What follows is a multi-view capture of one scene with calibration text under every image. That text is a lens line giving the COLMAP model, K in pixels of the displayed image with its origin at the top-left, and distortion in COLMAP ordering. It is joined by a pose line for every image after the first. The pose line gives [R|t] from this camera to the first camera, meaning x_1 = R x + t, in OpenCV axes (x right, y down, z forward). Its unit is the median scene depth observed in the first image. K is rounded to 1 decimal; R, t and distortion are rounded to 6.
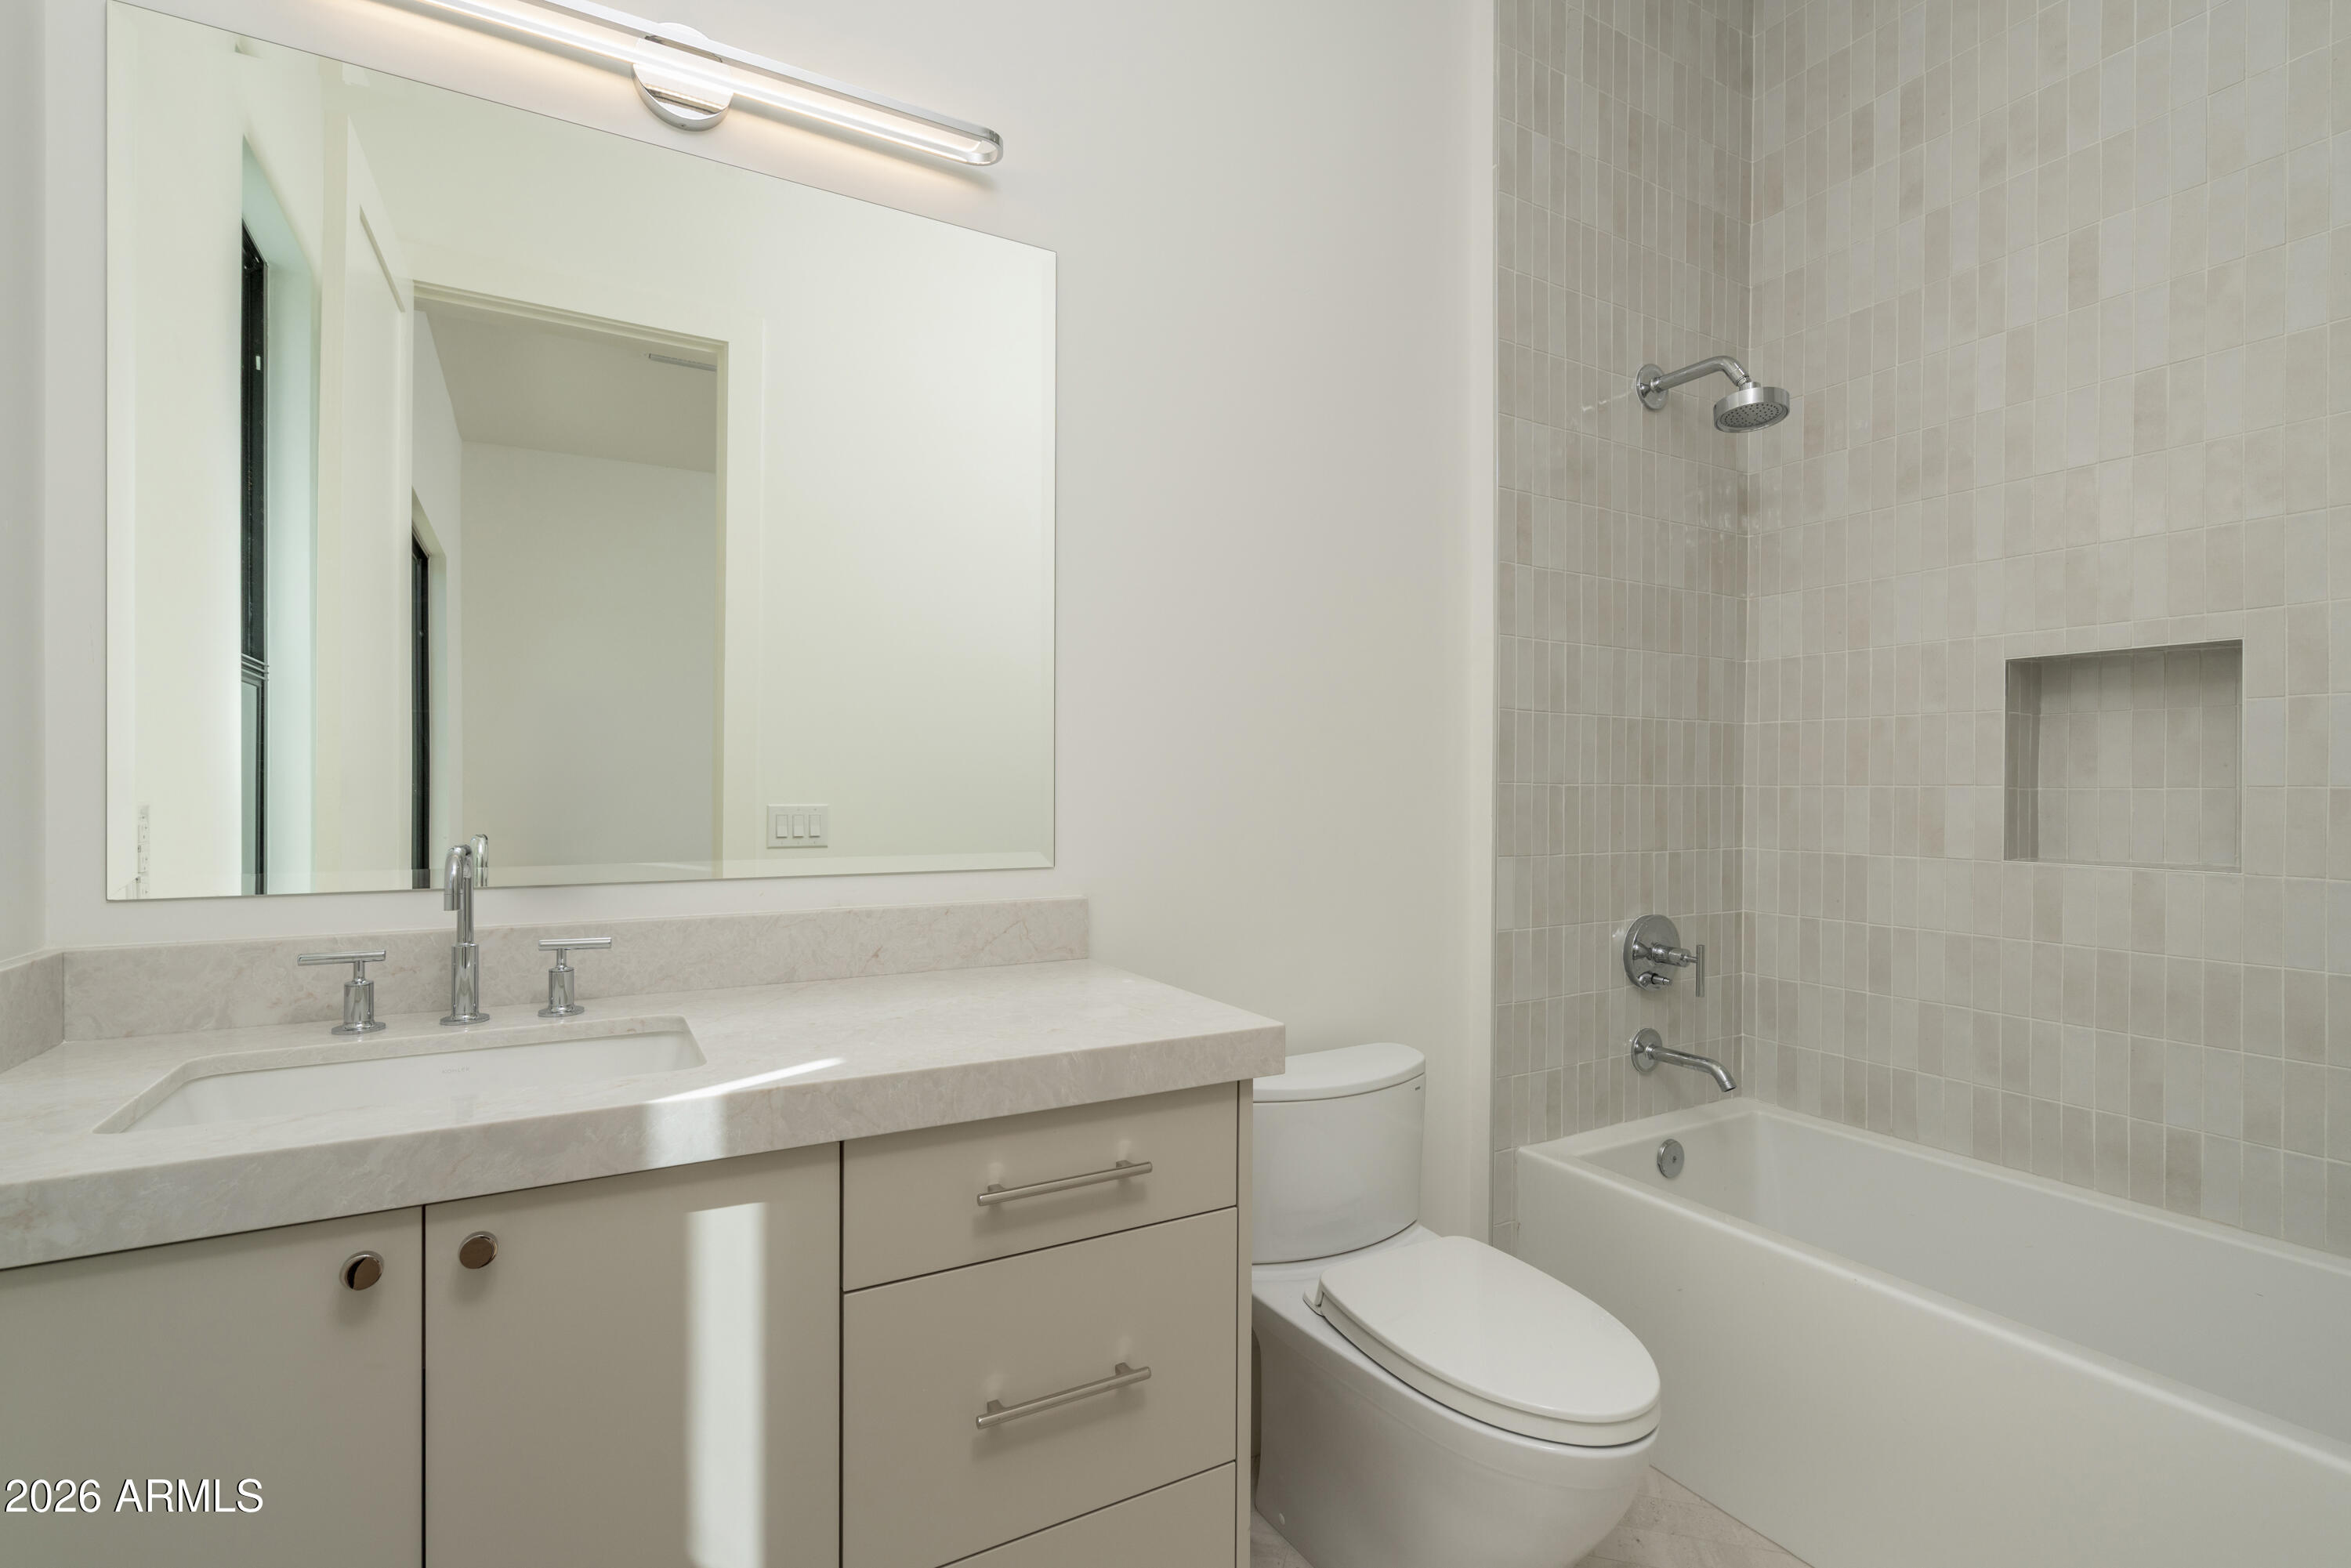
lens RADIAL K [[1083.5, 0, 1164.6], [0, 1083.5, 790.9], [0, 0, 1]] dist [-0.006437, 0.000534]
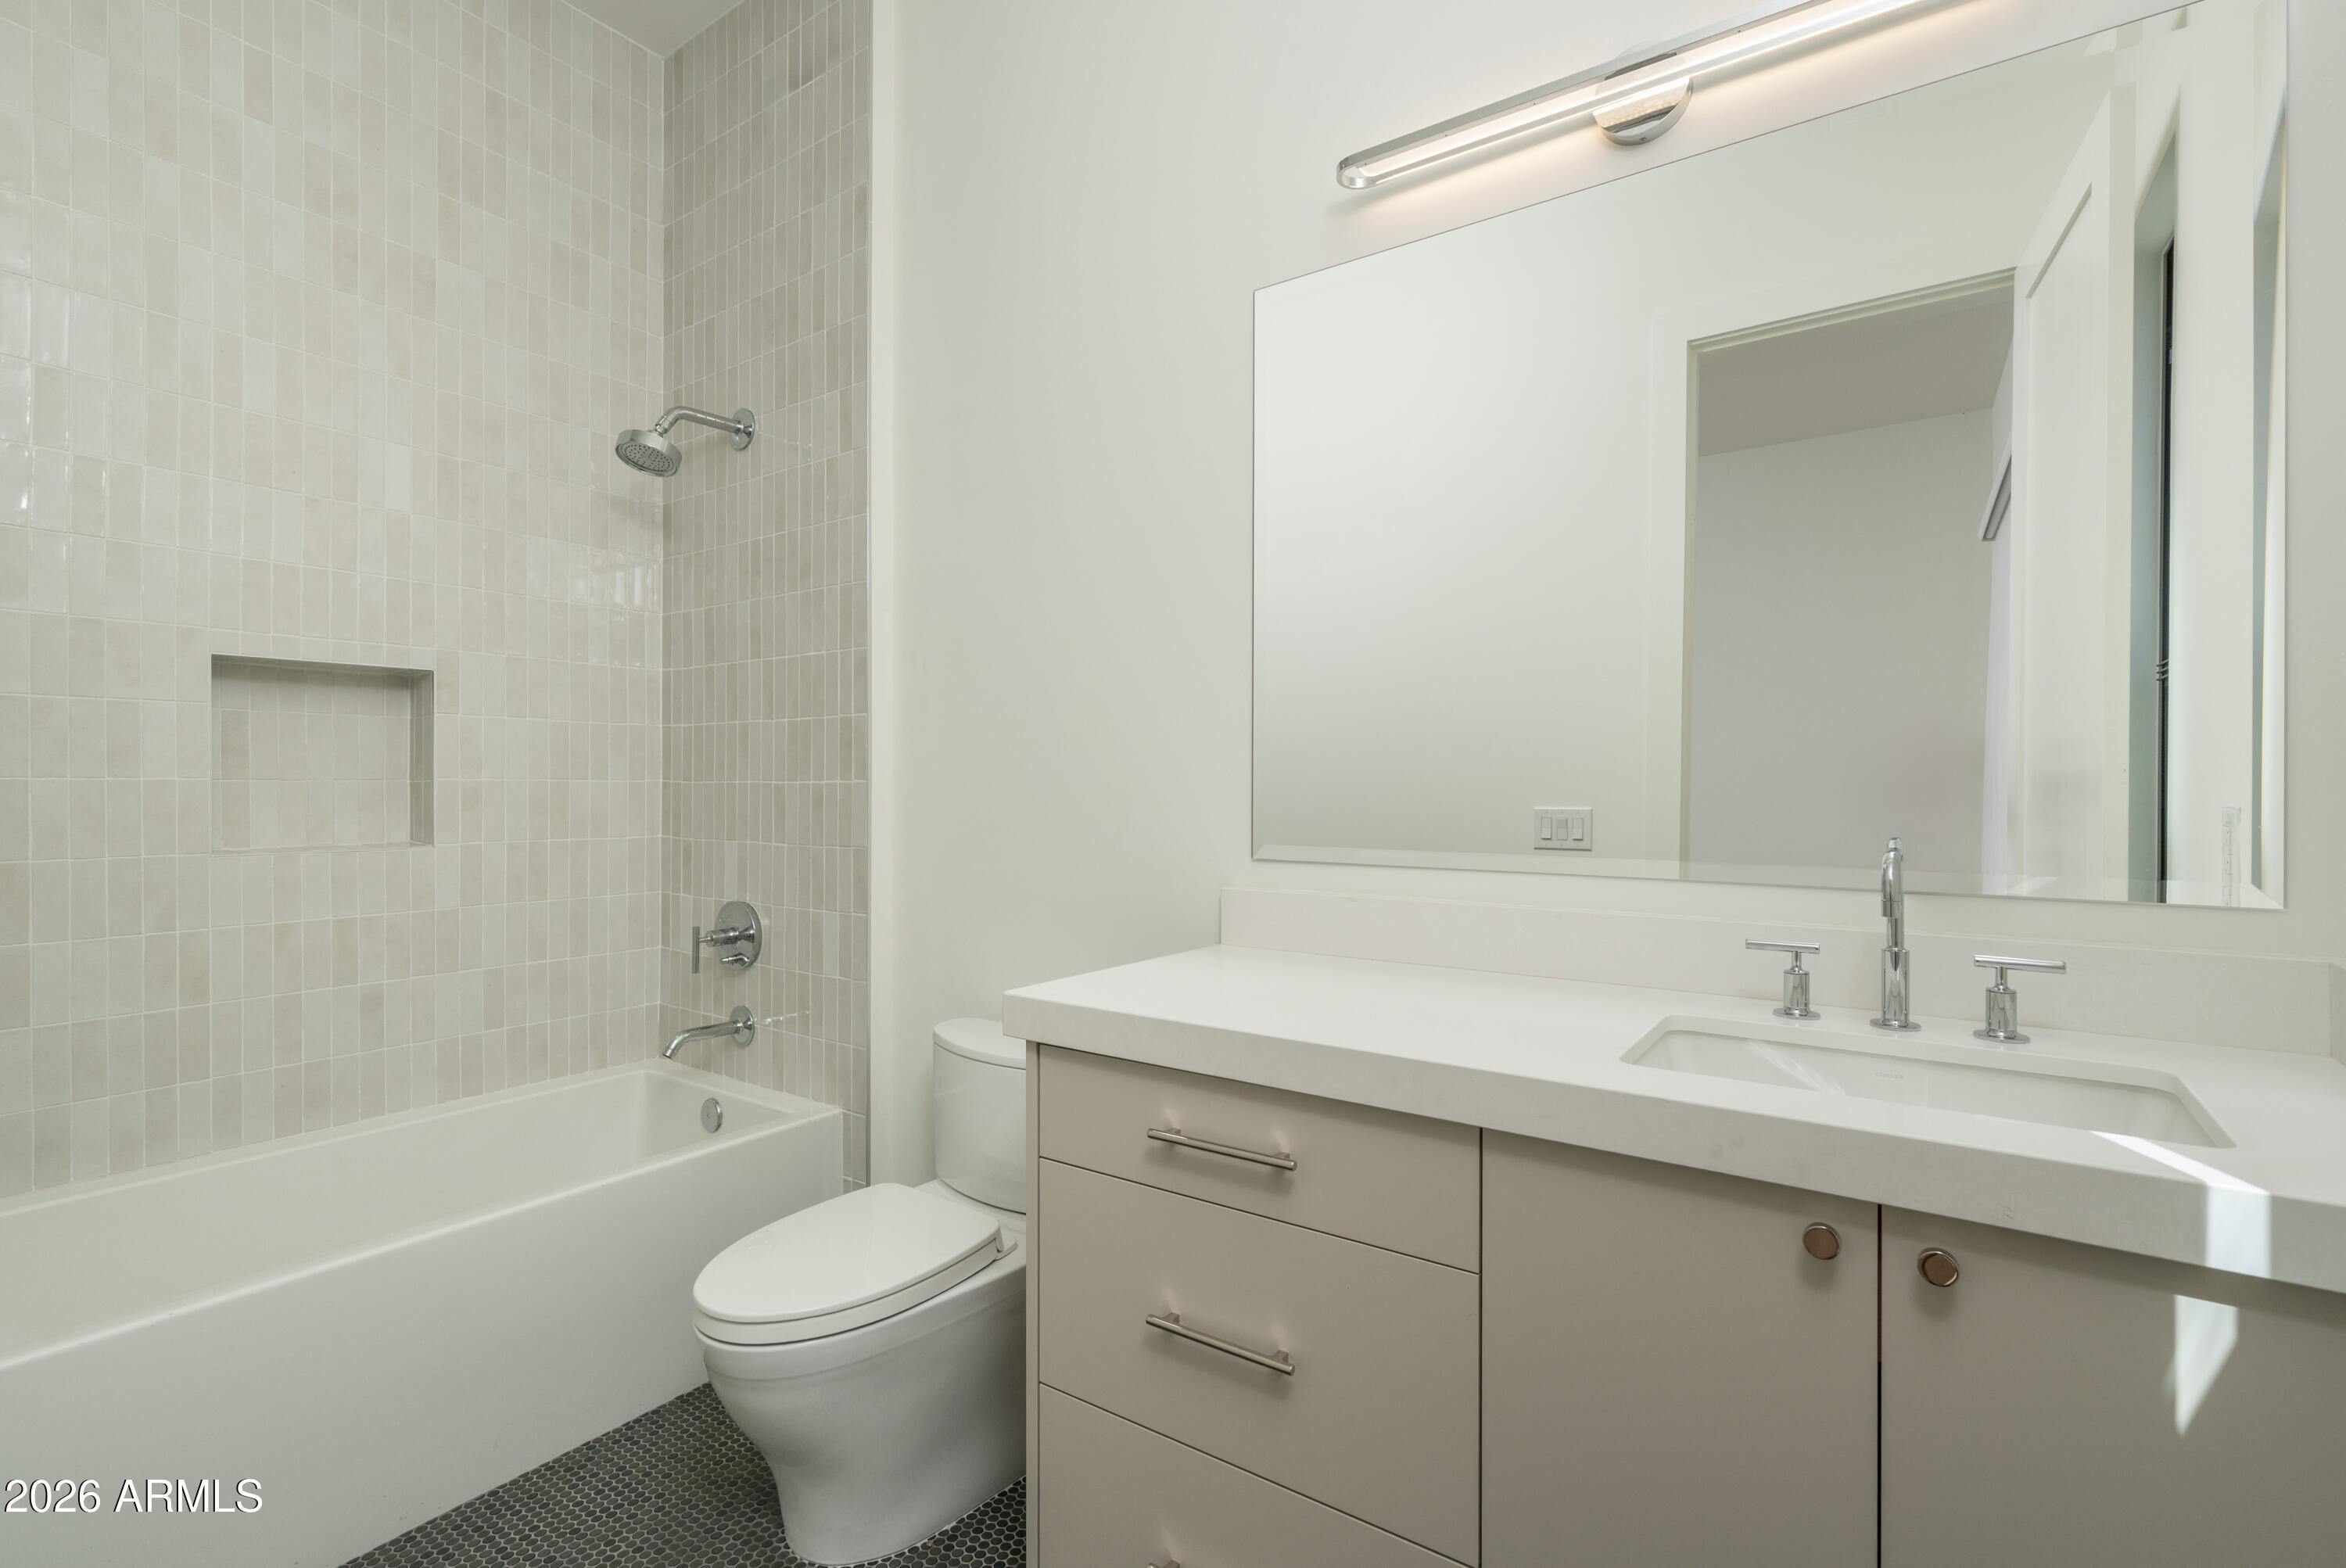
lens RADIAL K [[1081.2, 0, 1177.3], [0, 1081.2, 799.3], [0, 0, 1]] dist [-0.006437, 0.000534]
pose [[0.382968, 0.003730, -0.923754, 0.249364], [-0.000059, 0.999992, 0.004013, 0.001232], [0.923762, -0.001482, 0.382965, 0.150831]]
